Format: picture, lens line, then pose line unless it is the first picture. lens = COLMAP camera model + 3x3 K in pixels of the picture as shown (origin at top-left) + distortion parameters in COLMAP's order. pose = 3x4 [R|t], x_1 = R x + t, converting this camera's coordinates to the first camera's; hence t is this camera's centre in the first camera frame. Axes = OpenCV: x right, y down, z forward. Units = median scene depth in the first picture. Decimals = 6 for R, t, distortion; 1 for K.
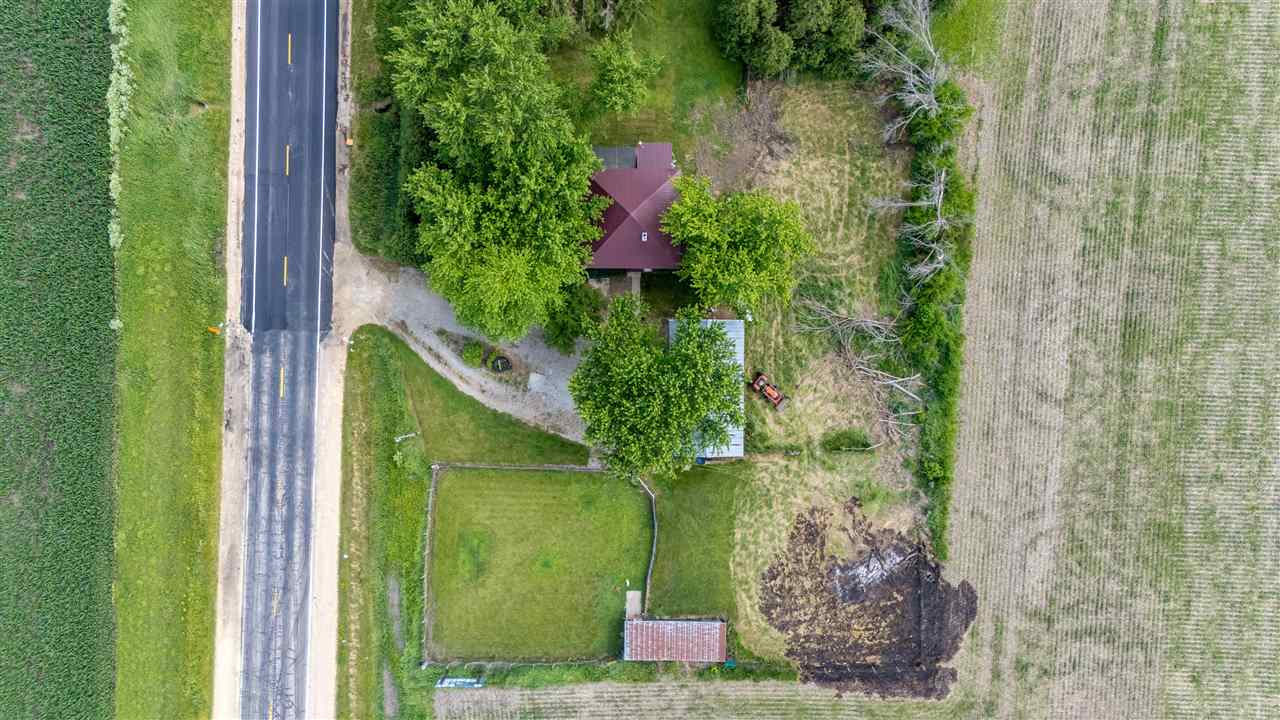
lens RADIAL K [[930.8, 0, 644.2], [0, 930.8, 391.4], [0, 0, 1]] dist [0.059137, -0.051006]
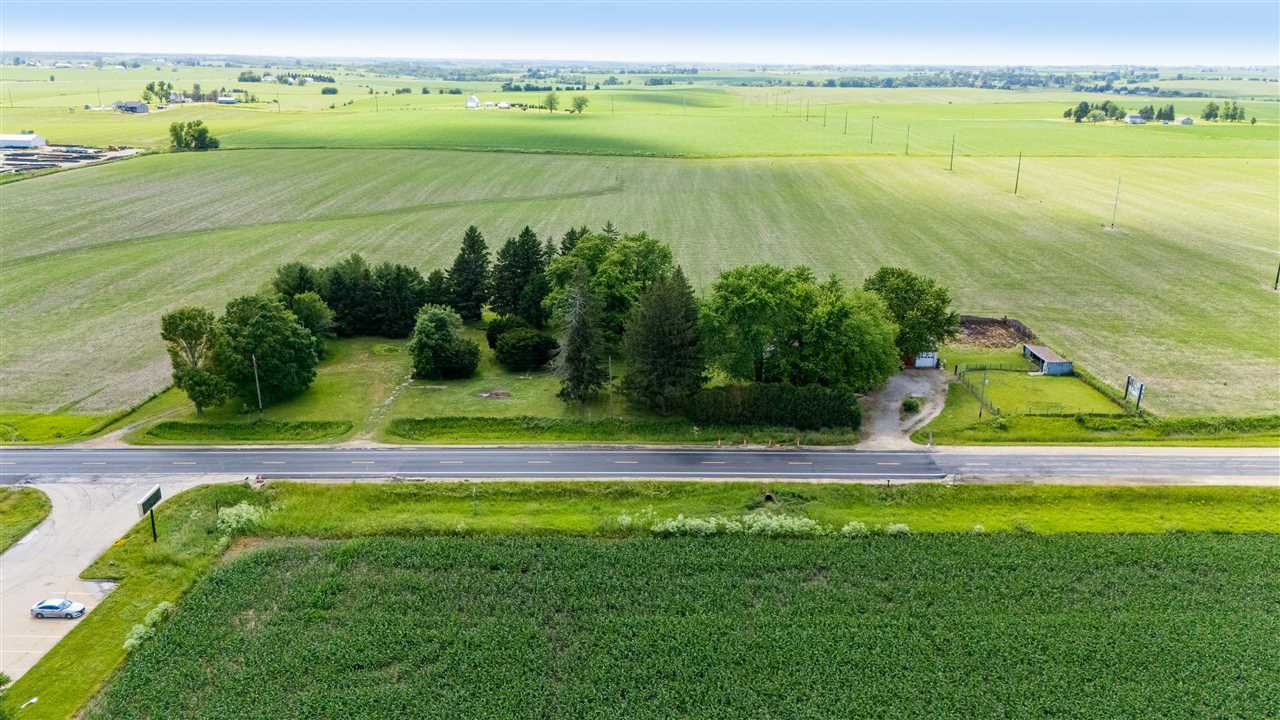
lens RADIAL K [[930.8, 0, 644.2], [0, 930.8, 391.4], [0, 0, 1]] dist [0.059137, -0.051006]
pose [[-0.025249, -0.347955, 0.937171, -1.520335], [0.999613, 0.002147, 0.027729, -0.492756], [-0.011661, 0.937509, 0.347766, 0.475311]]
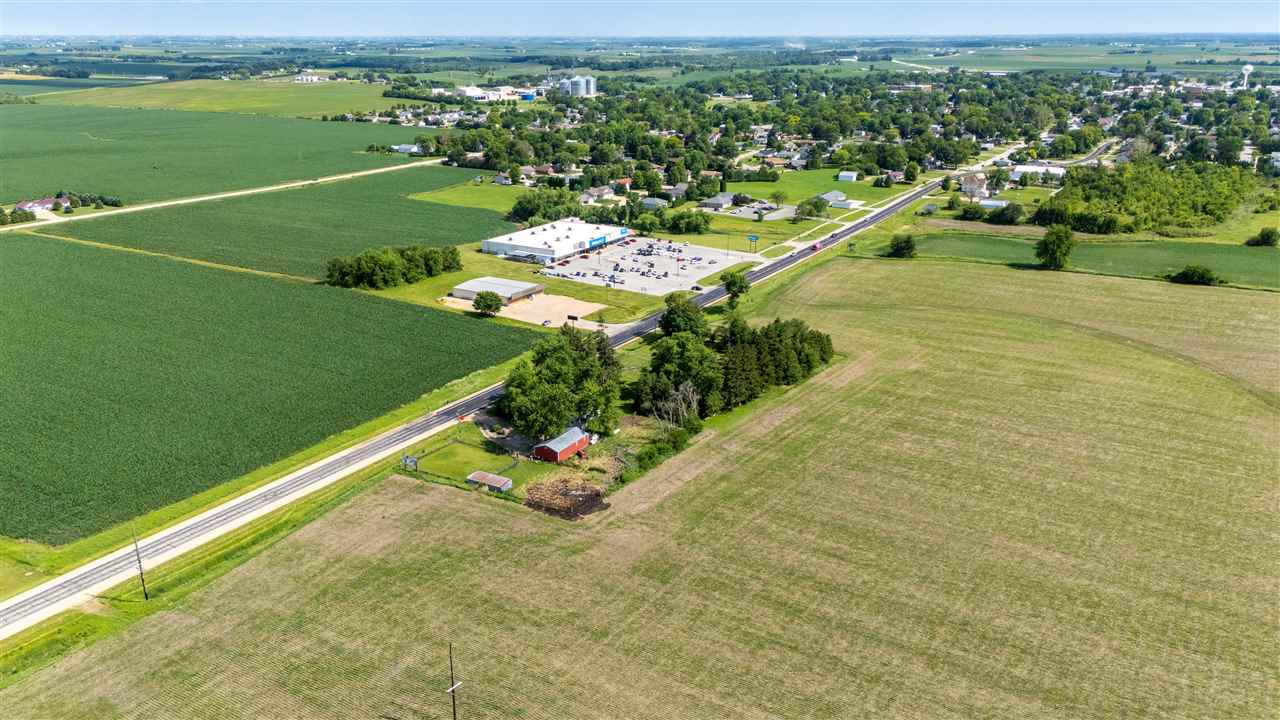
lens RADIAL K [[986.5, 0, 647.0], [0, 986.5, 360.7], [0, 0, 1]] dist [0.072168, -0.070268]
pose [[0.870631, 0.141273, -0.471215, 1.476930], [-0.491769, 0.274955, -0.826173, 2.003970], [0.012847, 0.951021, 0.308858, -0.043979]]
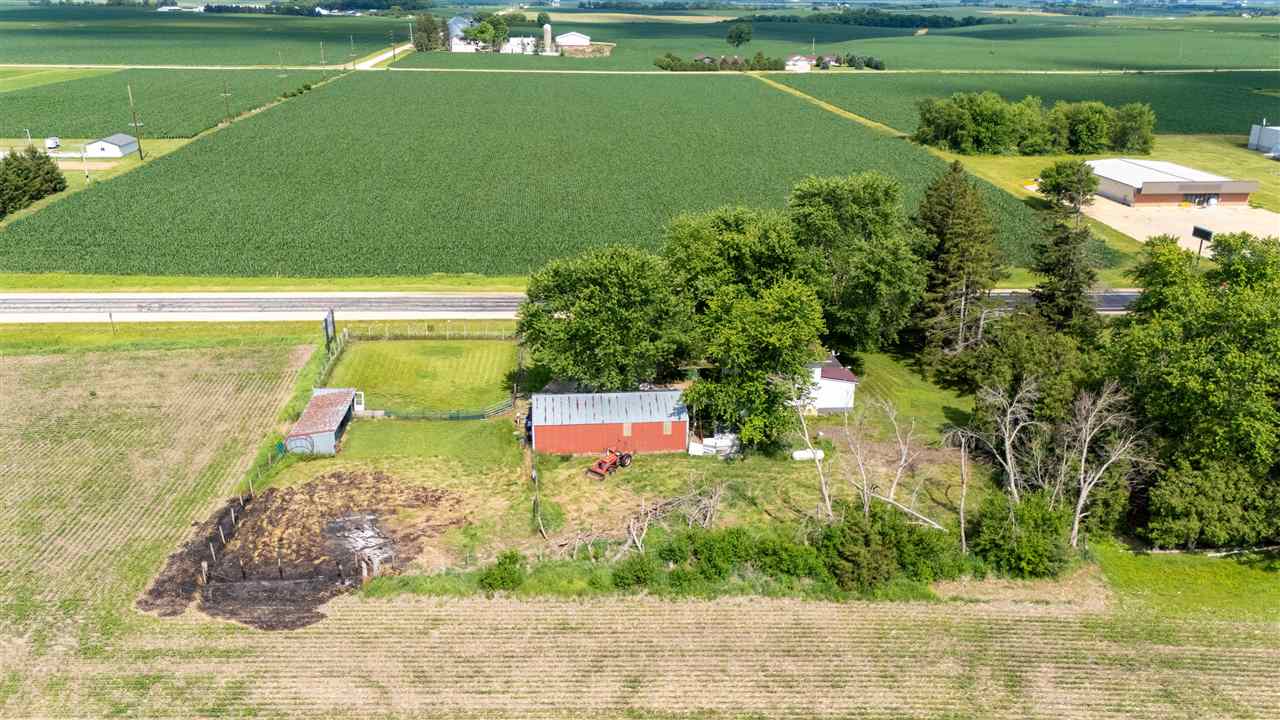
lens RADIAL K [[986.5, 0, 647.0], [0, 986.5, 360.7], [0, 0, 1]] dist [0.072168, -0.070268]
pose [[0.103845, 0.333821, -0.936899, 0.924721], [-0.994529, 0.024142, -0.101631, 0.053250], [-0.011308, 0.942327, 0.334502, 0.618178]]
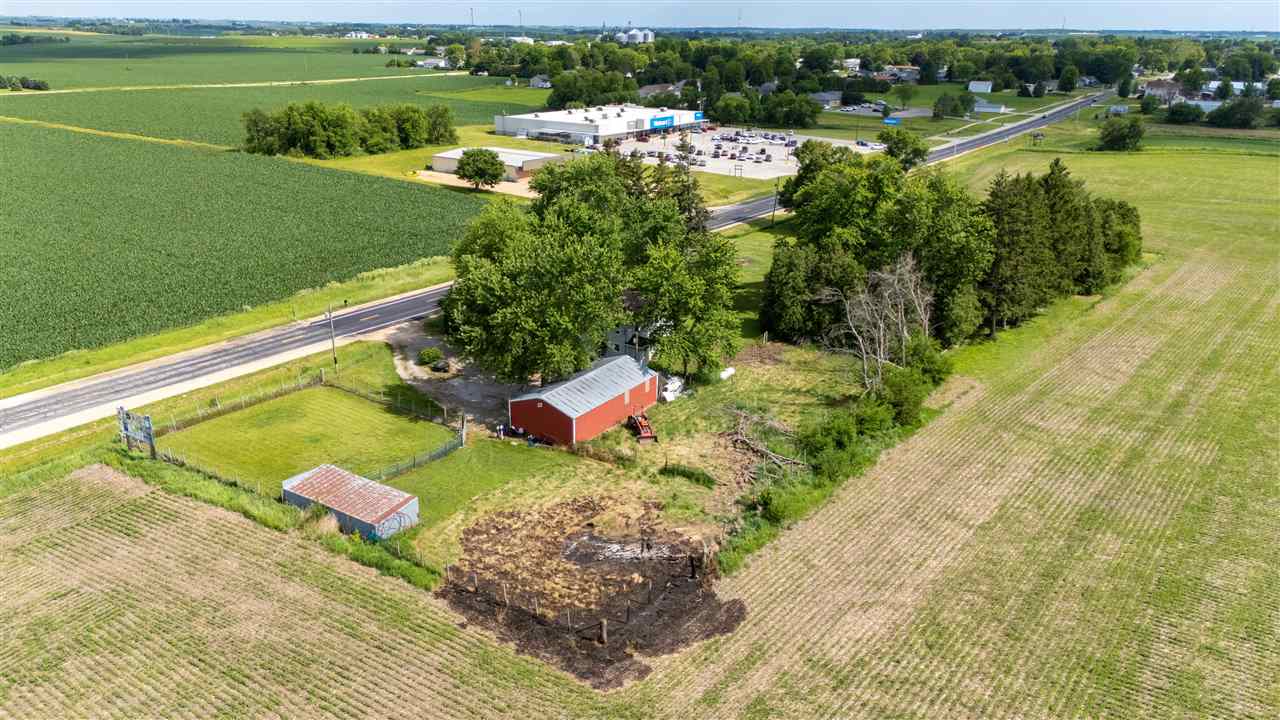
lens RADIAL K [[930.8, 0, 644.2], [0, 930.8, 391.4], [0, 0, 1]] dist [0.059137, -0.051006]
pose [[0.841463, 0.193118, -0.504625, 0.576523], [-0.540314, 0.298464, -0.786753, 0.686642], [-0.001324, 0.934679, 0.355491, 0.647884]]
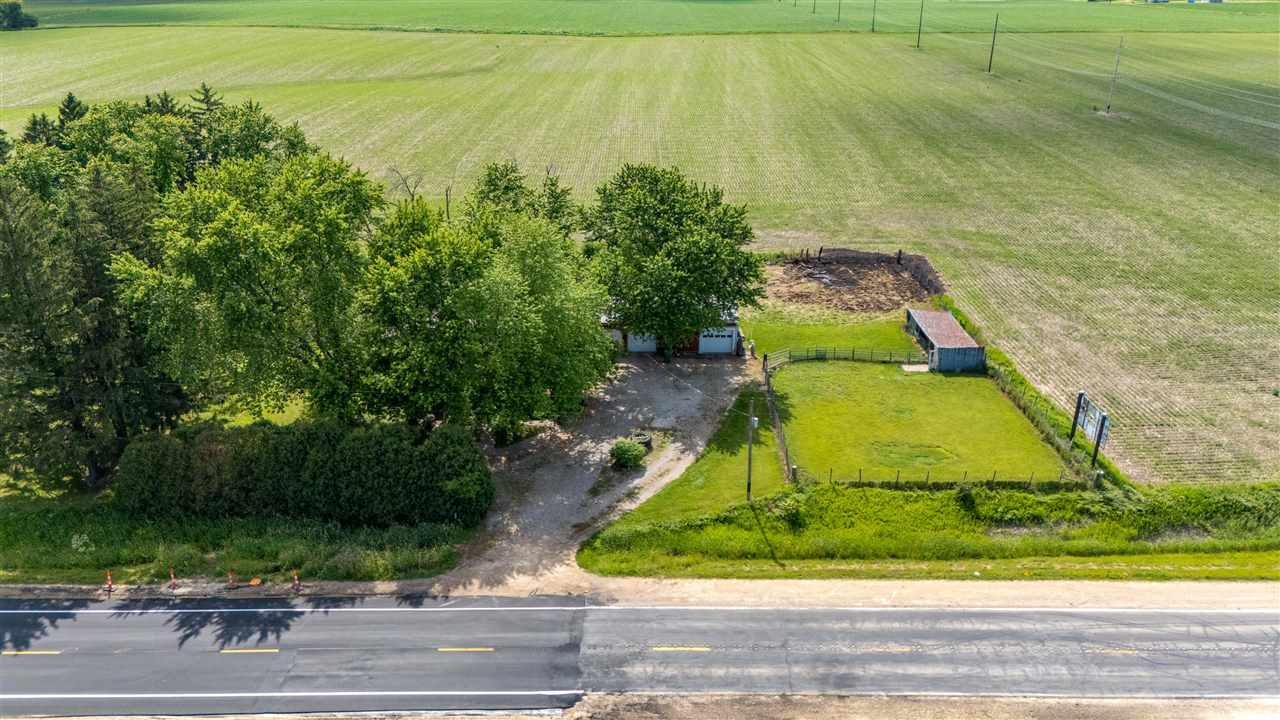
lens RADIAL K [[930.8, 0, 644.2], [0, 930.8, 391.4], [0, 0, 1]] dist [0.059137, -0.051006]
pose [[-0.019647, -0.435928, 0.899767, -0.785840], [0.999793, -0.003841, 0.019970, -0.040122], [-0.005249, 0.899974, 0.435913, 0.648291]]
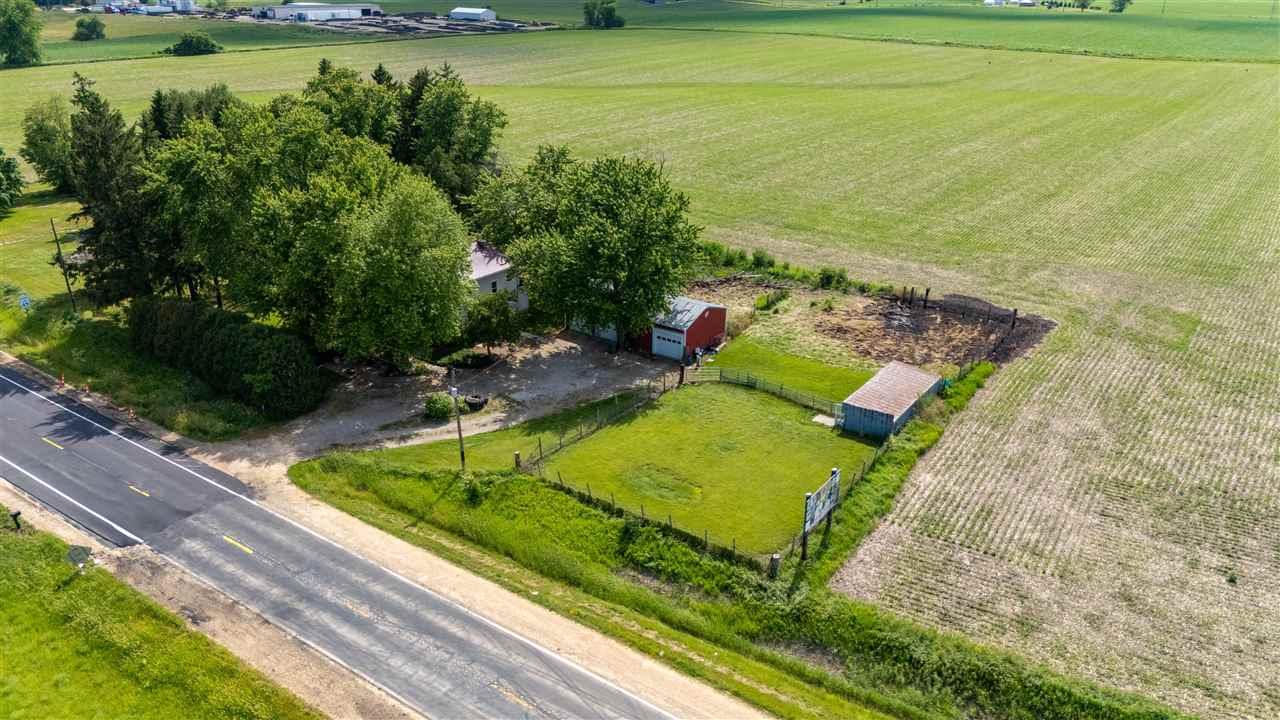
lens RADIAL K [[930.8, 0, 644.2], [0, 930.8, 391.4], [0, 0, 1]] dist [0.059137, -0.051006]
pose [[0.560704, -0.350127, 0.750348, -0.653074], [0.828004, 0.242037, -0.505793, 0.478532], [-0.004520, 0.904892, 0.425618, 0.658808]]
